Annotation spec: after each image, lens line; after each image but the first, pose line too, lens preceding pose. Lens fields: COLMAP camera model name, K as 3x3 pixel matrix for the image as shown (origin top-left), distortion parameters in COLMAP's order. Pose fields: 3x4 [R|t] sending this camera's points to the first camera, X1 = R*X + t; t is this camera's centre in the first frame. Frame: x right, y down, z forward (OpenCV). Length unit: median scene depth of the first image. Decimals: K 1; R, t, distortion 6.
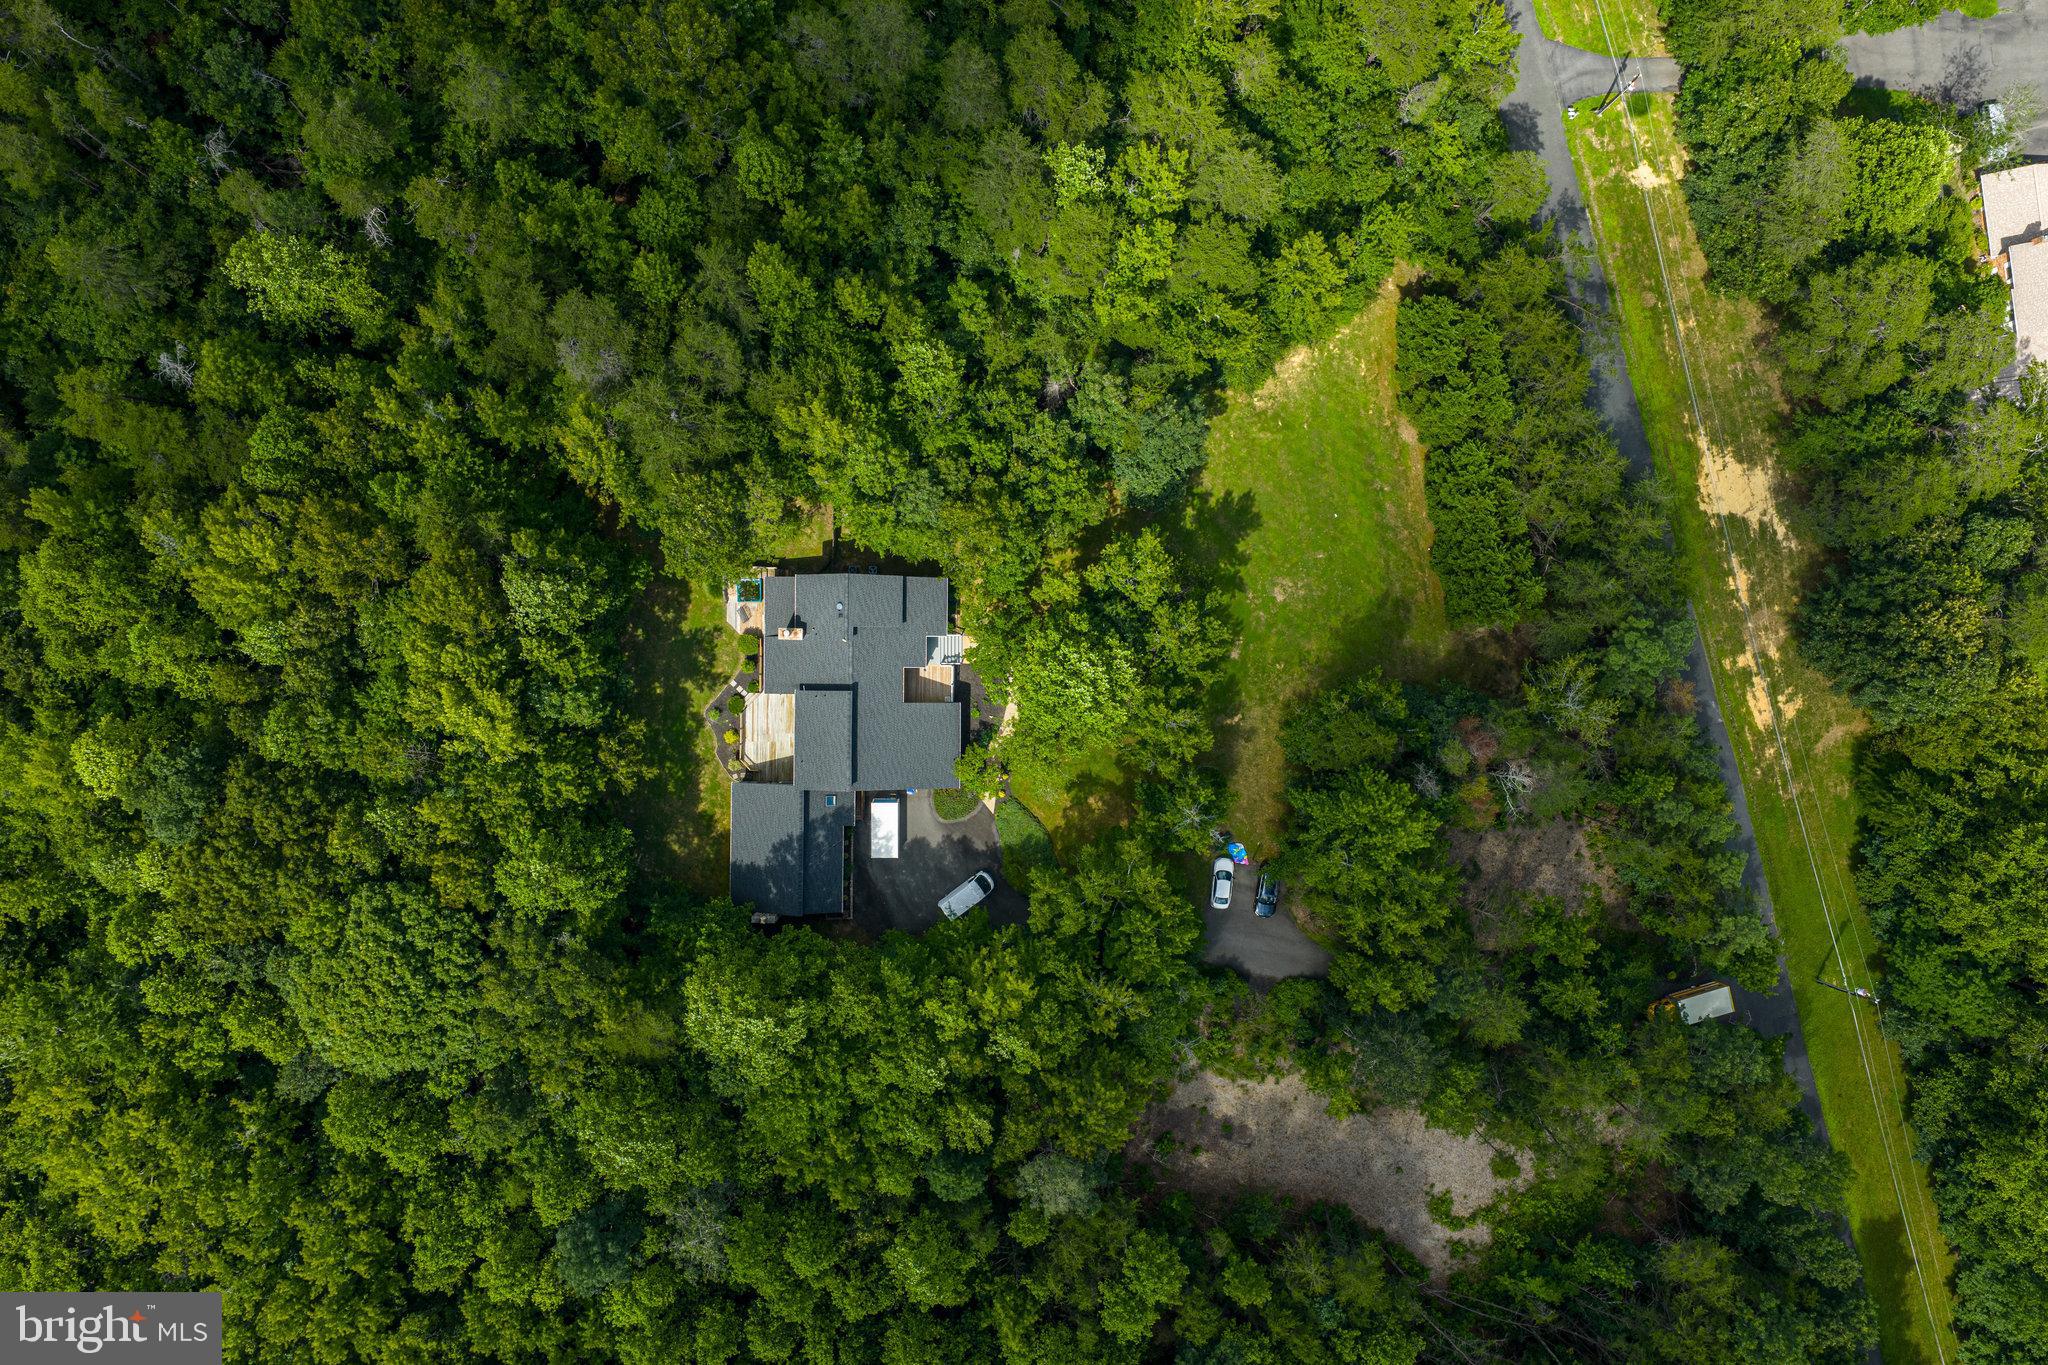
lens RADIAL K [[1676.7, 0, 1024.0], [0, 1676.7, 682.5], [0, 0, 1]] dist [0.002017, -0.005053]
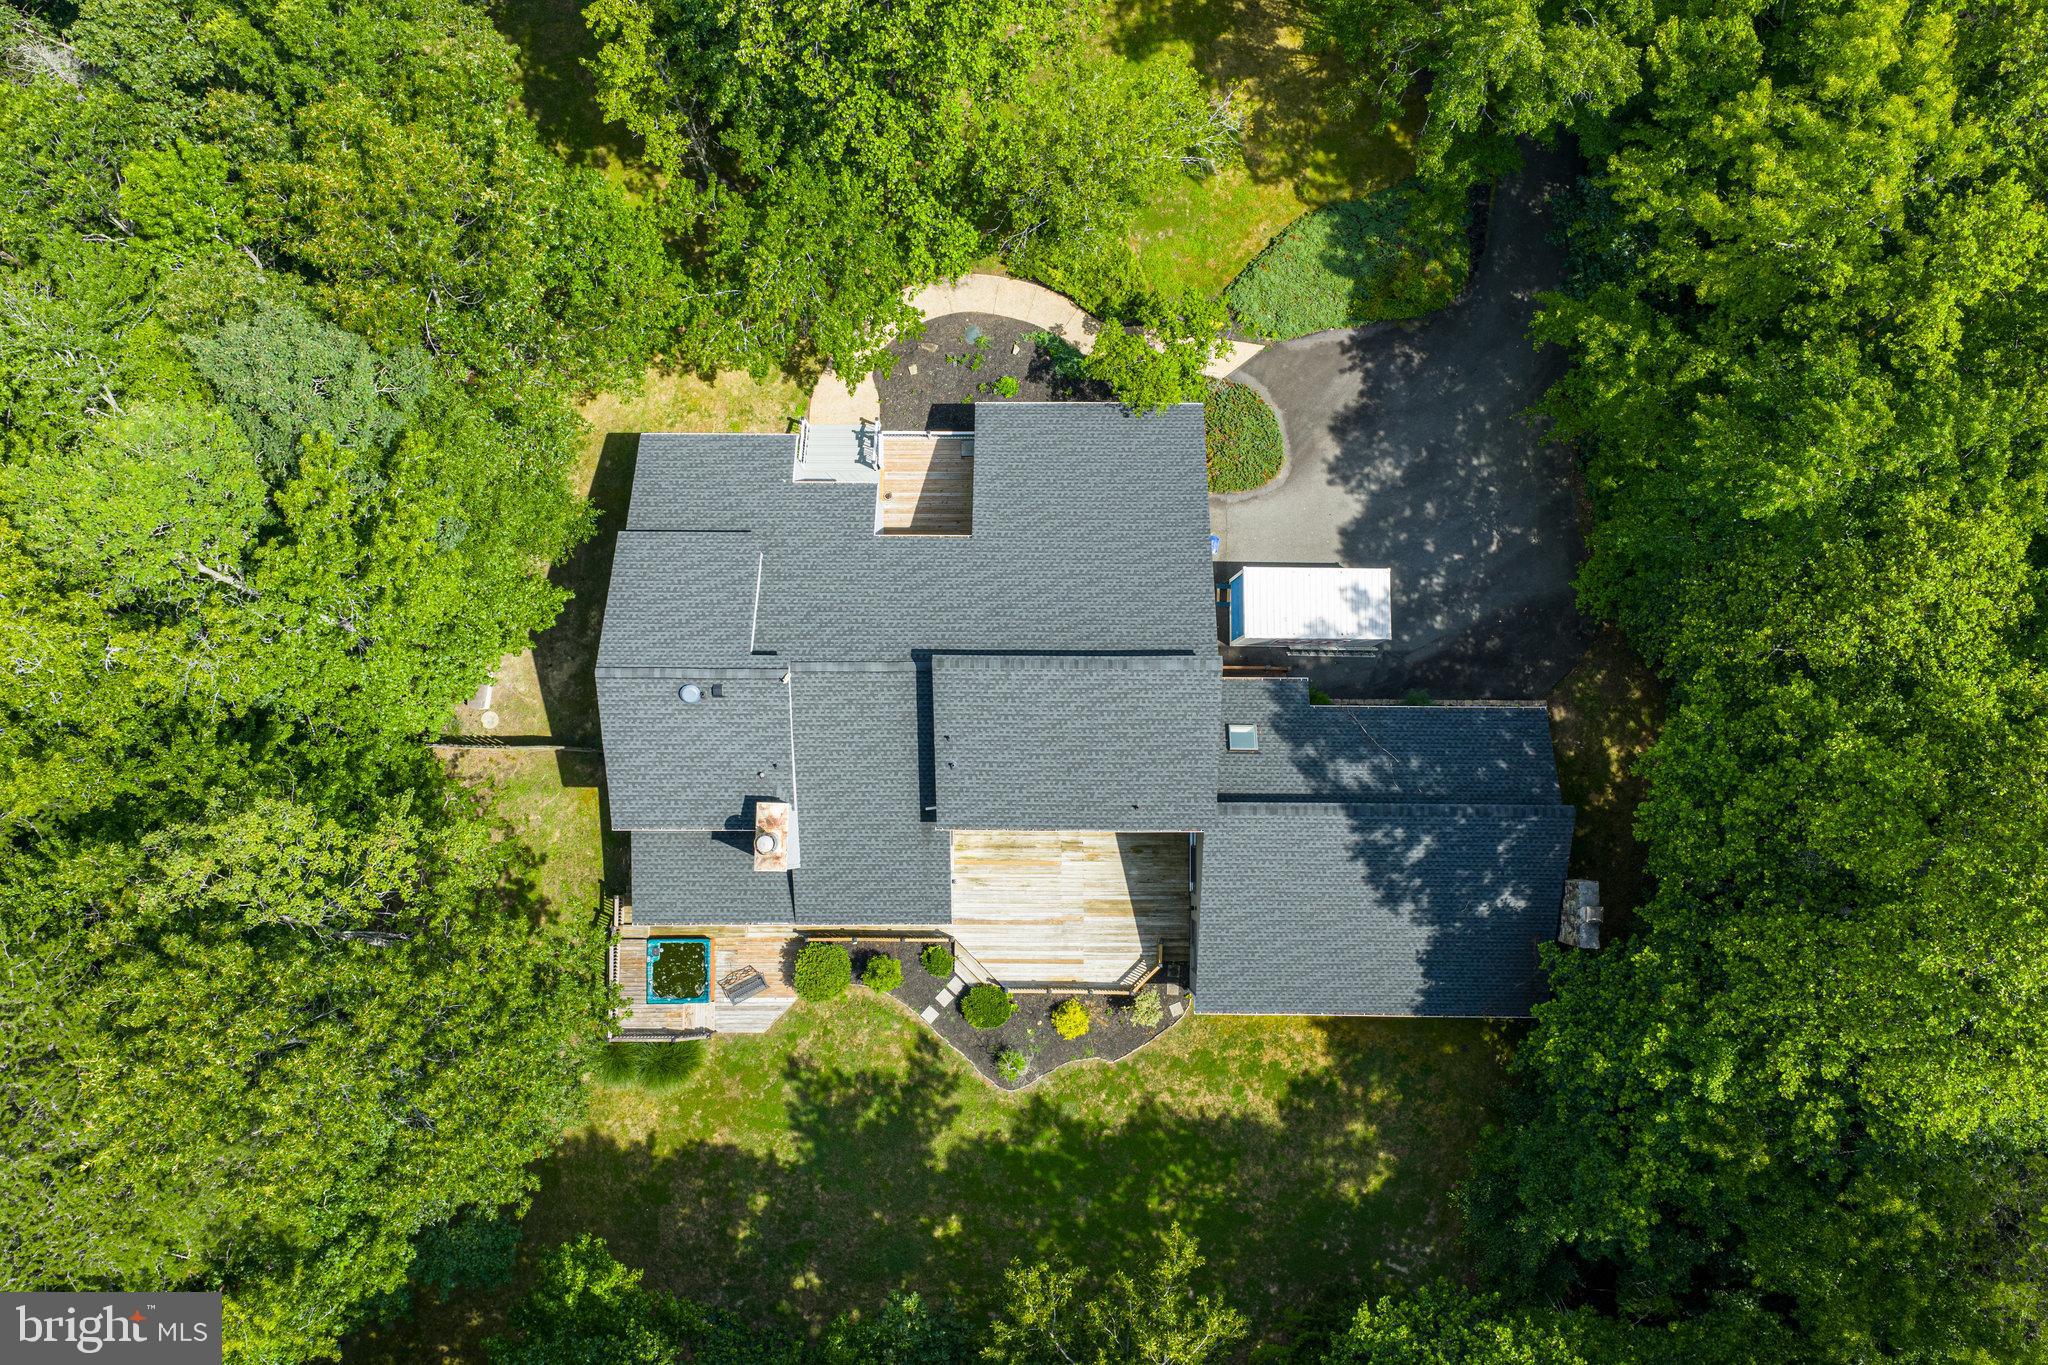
lens RADIAL K [[1676.7, 0, 1024.0], [0, 1676.7, 682.5], [0, 0, 1]] dist [0.002017, -0.005053]
pose [[-0.007634, -0.992177, 0.124609, -0.146979], [0.997926, -0.015525, -0.062478, 0.045912], [0.063924, 0.123874, 0.990237, 0.626715]]
